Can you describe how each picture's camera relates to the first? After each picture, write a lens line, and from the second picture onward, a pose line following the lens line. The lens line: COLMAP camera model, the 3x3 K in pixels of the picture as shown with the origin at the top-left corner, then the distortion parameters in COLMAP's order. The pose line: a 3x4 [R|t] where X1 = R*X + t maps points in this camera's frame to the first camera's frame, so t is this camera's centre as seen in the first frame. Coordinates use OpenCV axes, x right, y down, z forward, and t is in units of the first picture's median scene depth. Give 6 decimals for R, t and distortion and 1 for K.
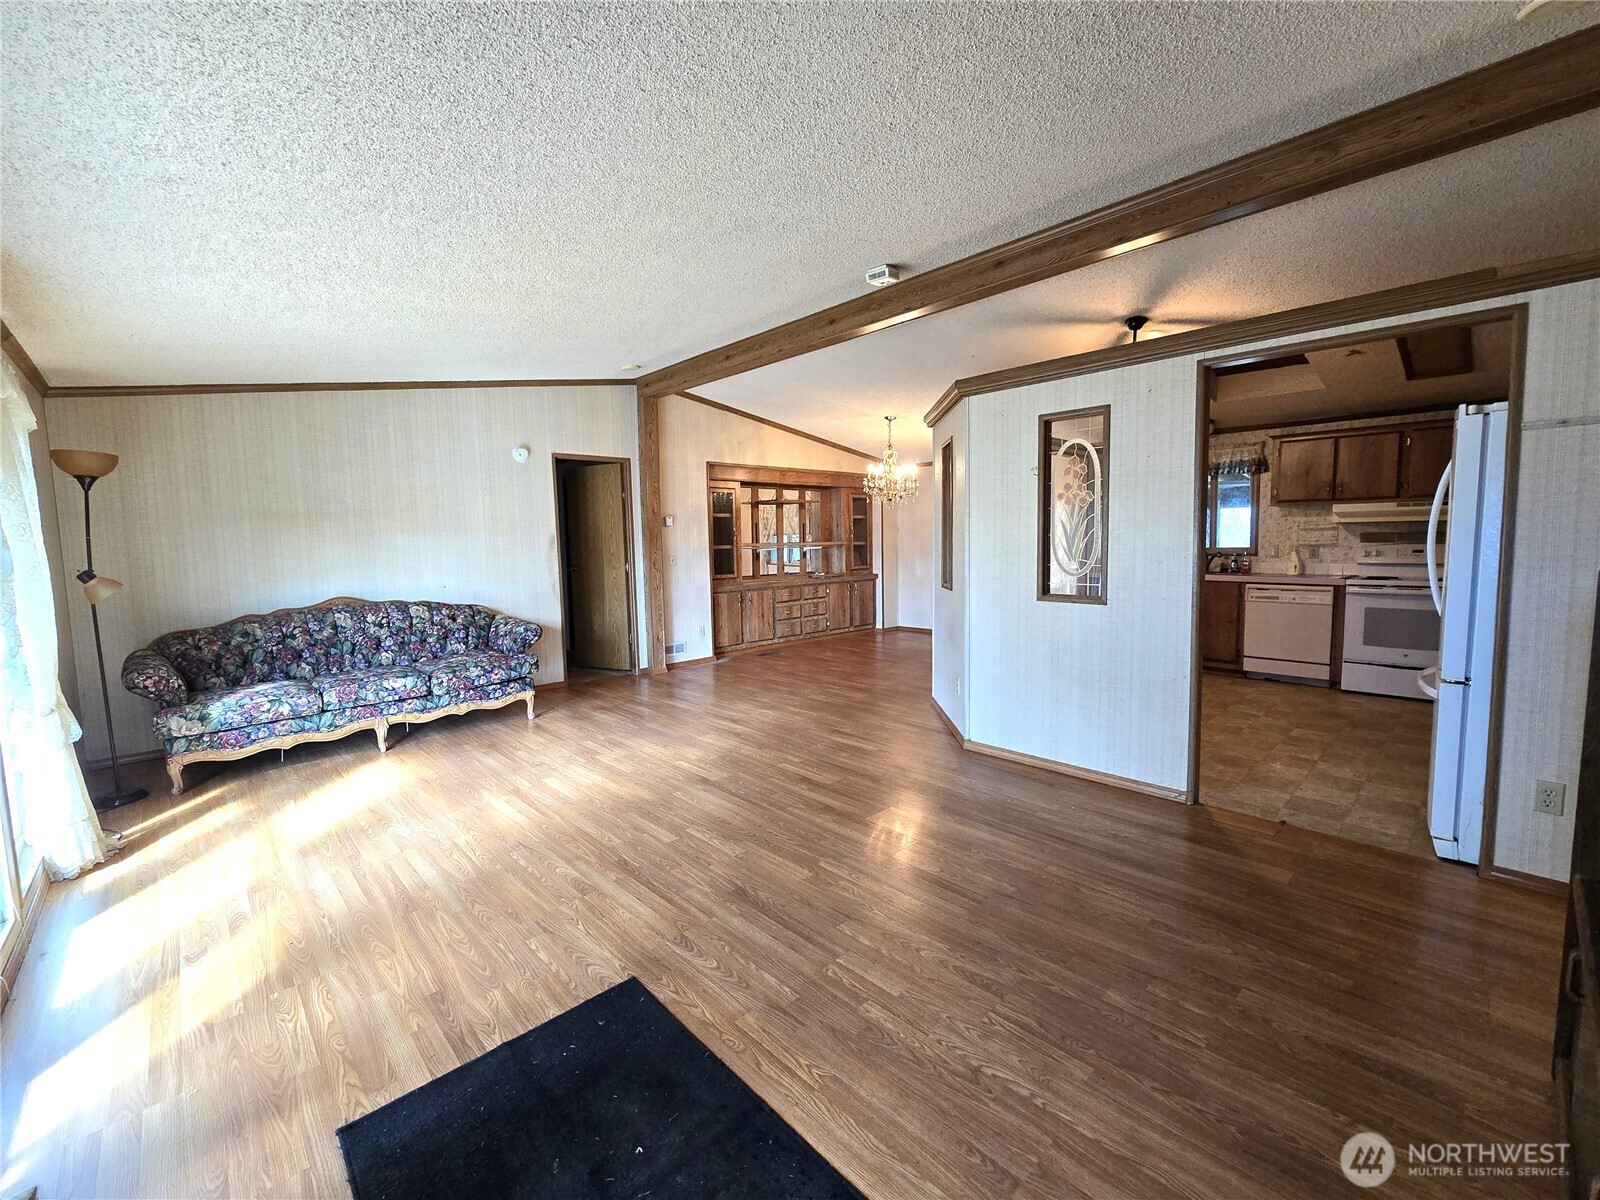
lens RADIAL K [[666.1, 0, 804.7], [0, 666.1, 592.7], [0, 0, 1]] dist [-0.004373, -0.000336]
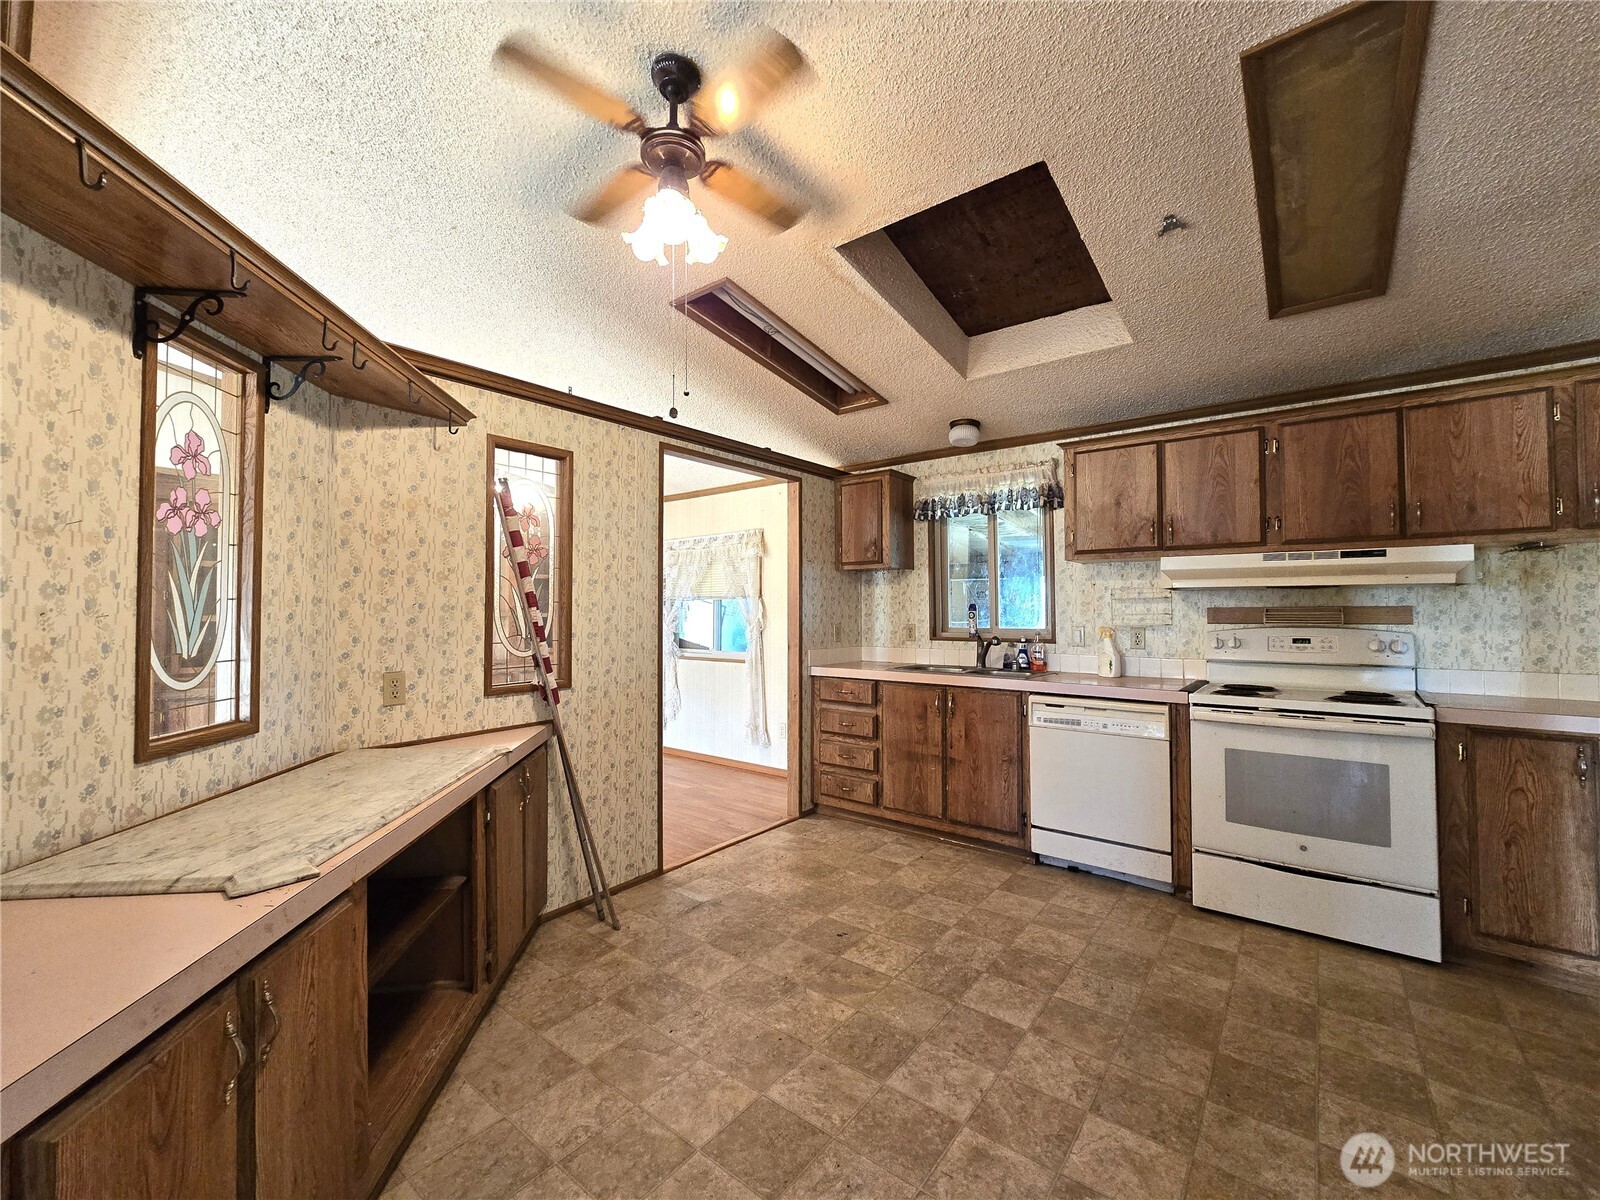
lens RADIAL K [[666.1, 0, 797.8], [0, 666.1, 589.2], [0, 0, 1]] dist [-0.004373, -0.000336]
pose [[0.989489, 0.018201, 0.143455, 0.481758], [-0.001939, 0.993628, -0.112693, -0.047855], [-0.144592, 0.111230, 0.983220, 0.577313]]
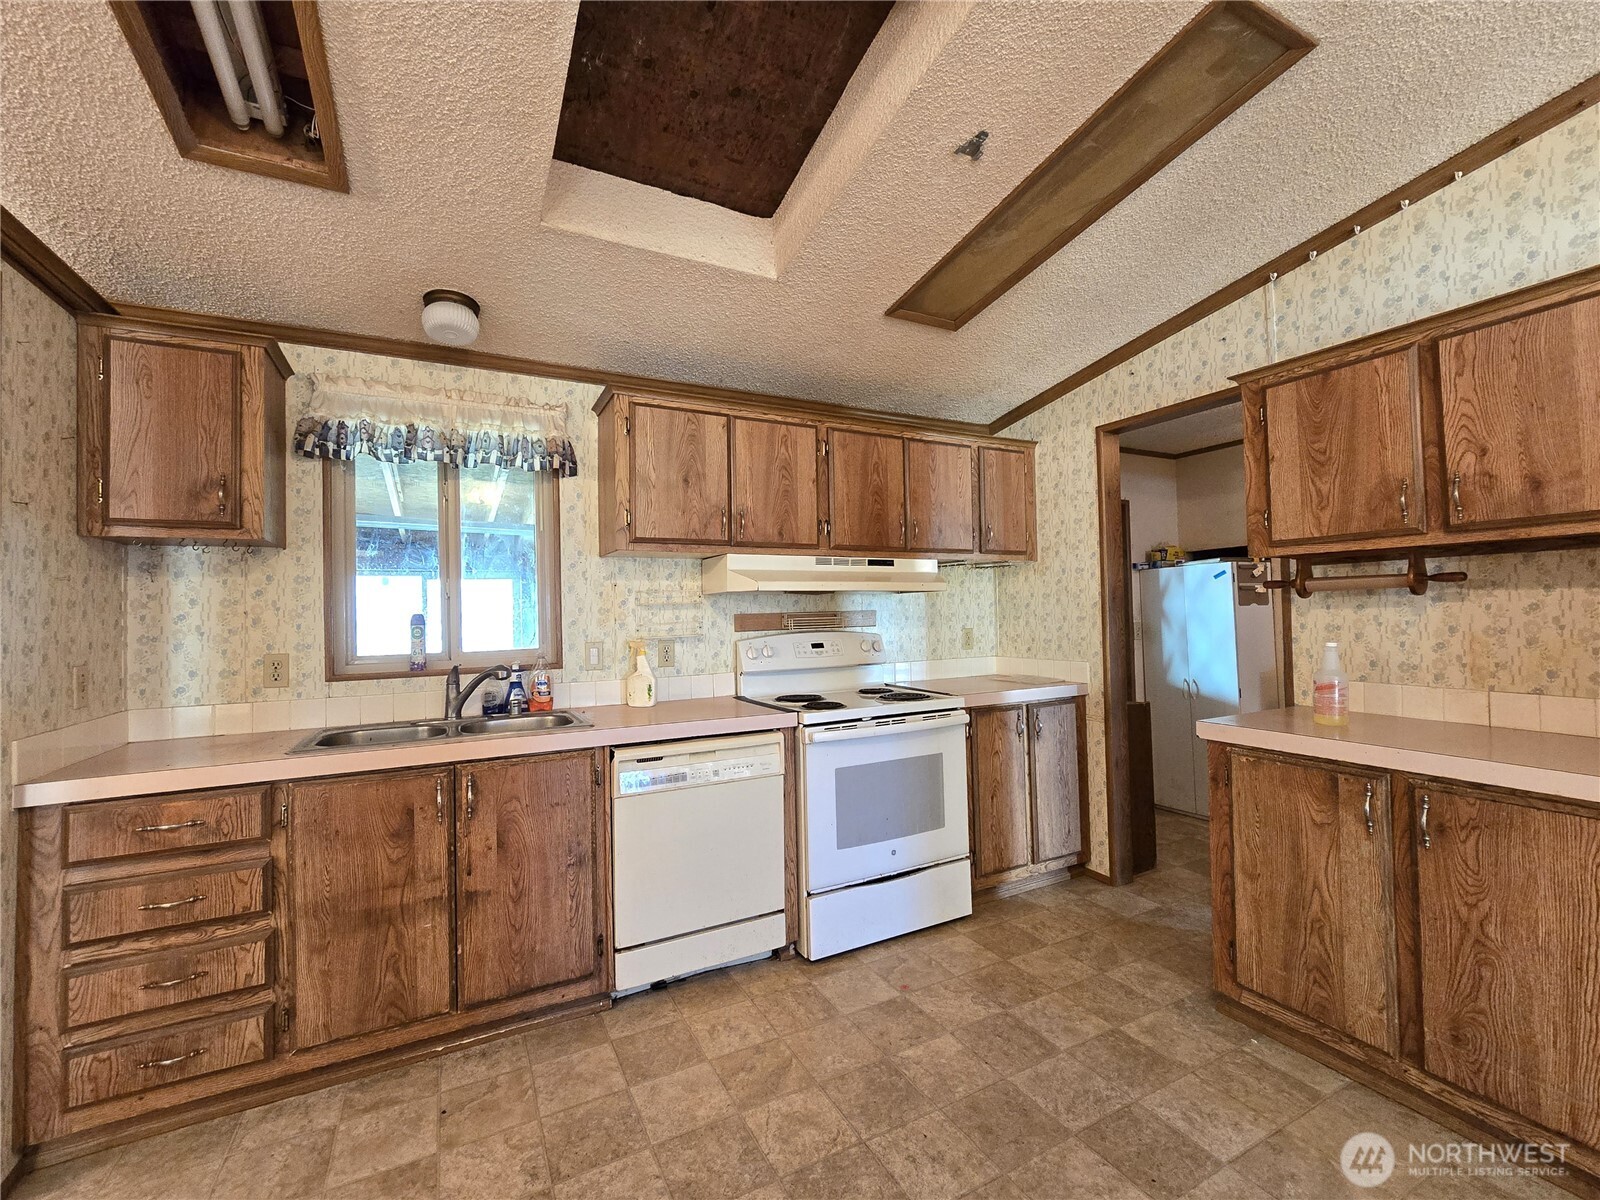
lens RADIAL K [[666.1, 0, 786.6], [0, 666.1, 594.6], [0, 0, 1]] dist [-0.004373, -0.000336]
pose [[0.282627, 0.032239, 0.958688, 0.416660], [0.091502, 0.993971, -0.060401, -0.084853], [-0.954856, 0.104793, 0.277973, 0.989659]]
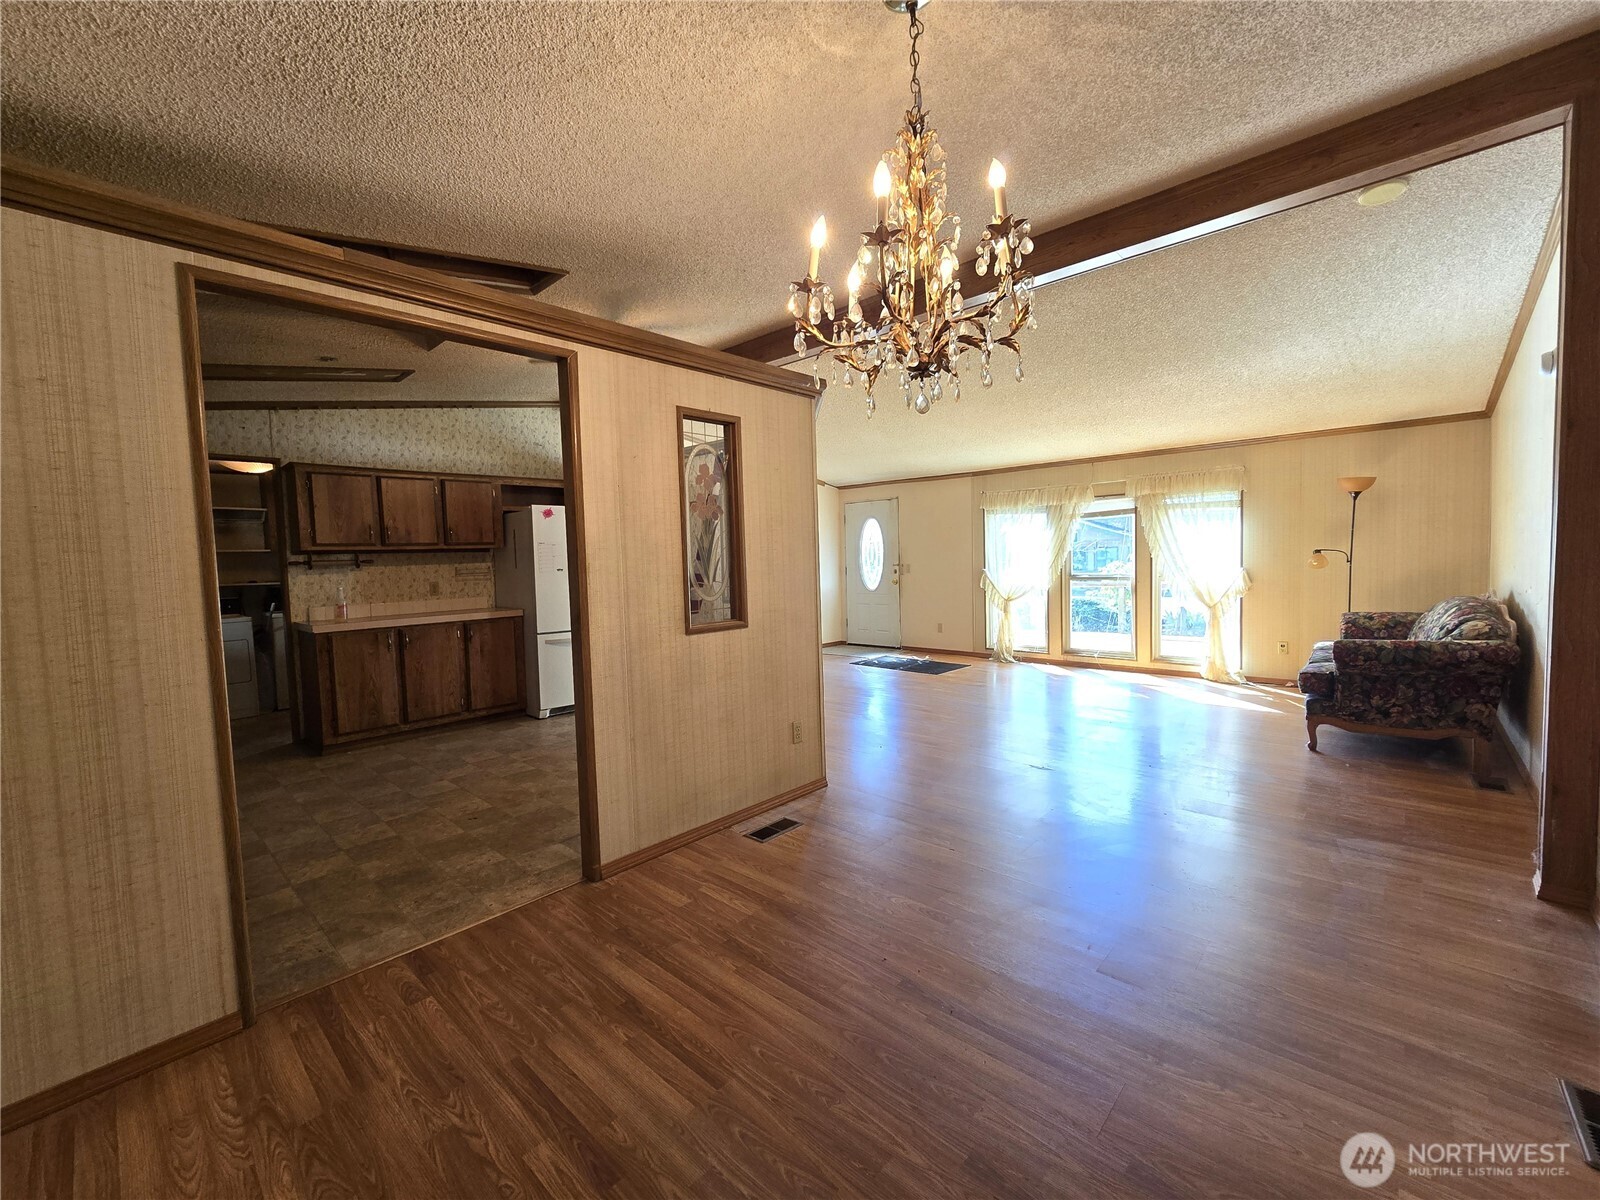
lens RADIAL K [[666.1, 0, 790.8], [0, 666.1, 597.0], [0, 0, 1]] dist [-0.004373, -0.000336]
pose [[-0.997297, 0.049851, -0.053972, 0.286166], [0.041990, 0.989530, 0.138086, -0.147321], [0.060290, 0.135446, -0.988949, 1.850700]]
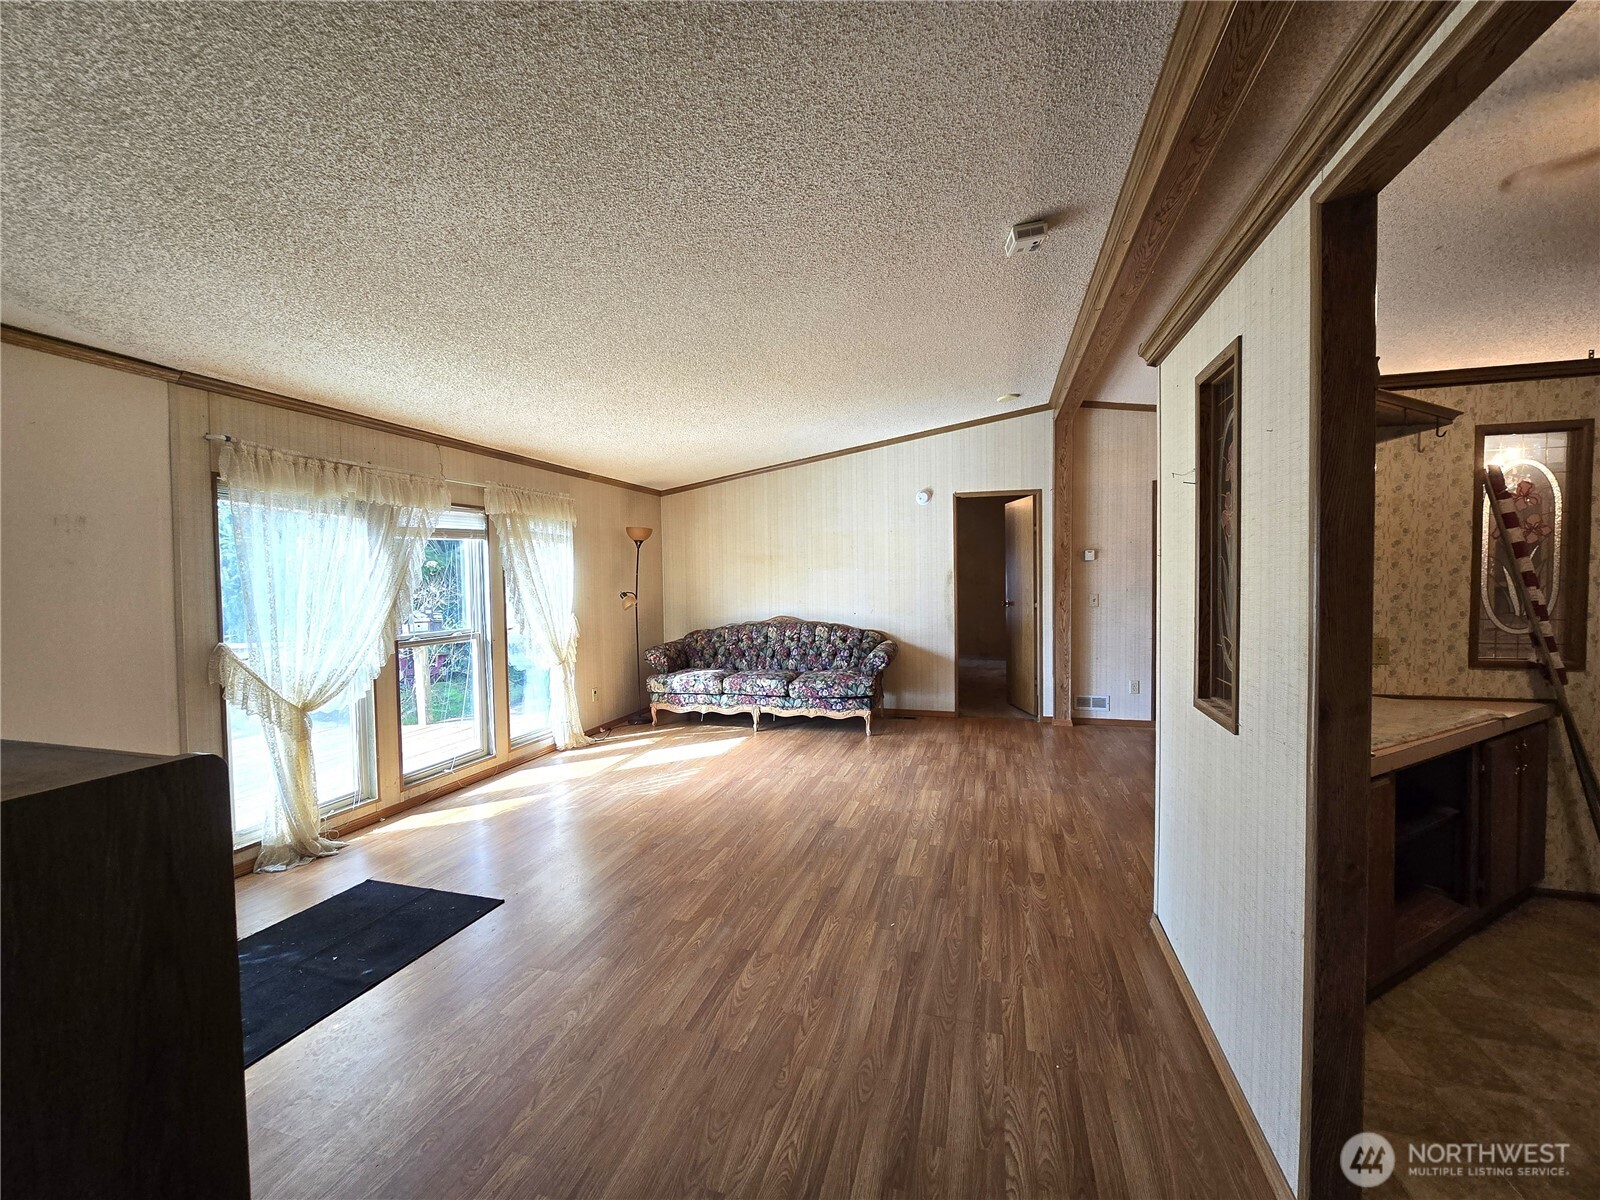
lens RADIAL K [[666.1, 0, 789.9], [0, 666.1, 595.8], [0, 0, 1]] dist [-0.004373, -0.000336]
pose [[0.497226, 0.040910, -0.866656, 0.517867], [-0.068216, 0.997639, 0.007955, -0.048586], [0.864935, 0.055165, 0.498842, 0.329271]]
